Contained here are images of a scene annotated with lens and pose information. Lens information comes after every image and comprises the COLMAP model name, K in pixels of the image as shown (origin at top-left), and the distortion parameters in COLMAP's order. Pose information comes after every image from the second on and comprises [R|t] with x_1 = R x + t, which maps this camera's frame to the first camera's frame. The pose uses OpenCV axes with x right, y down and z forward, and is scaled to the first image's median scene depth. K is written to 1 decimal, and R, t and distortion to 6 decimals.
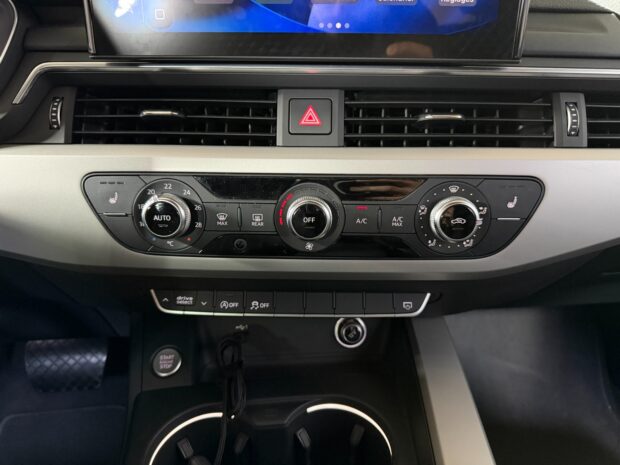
lens RADIAL K [[432.9, 0, 310.0], [0, 432.9, 232.5], [0, 0, 1]] dist [0.028323, -0.036842]
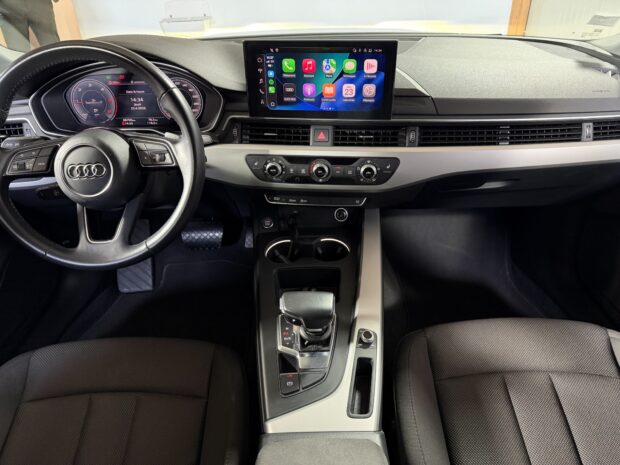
lens RADIAL K [[432.9, 0, 310.0], [0, 432.9, 232.5], [0, 0, 1]] dist [0.028323, -0.036842]
pose [[0.995513, 0.025685, -0.091072, 0.202889], [-0.008746, 0.983311, 0.181721, -0.152254], [0.094220, -0.180109, 0.979124, -1.952143]]
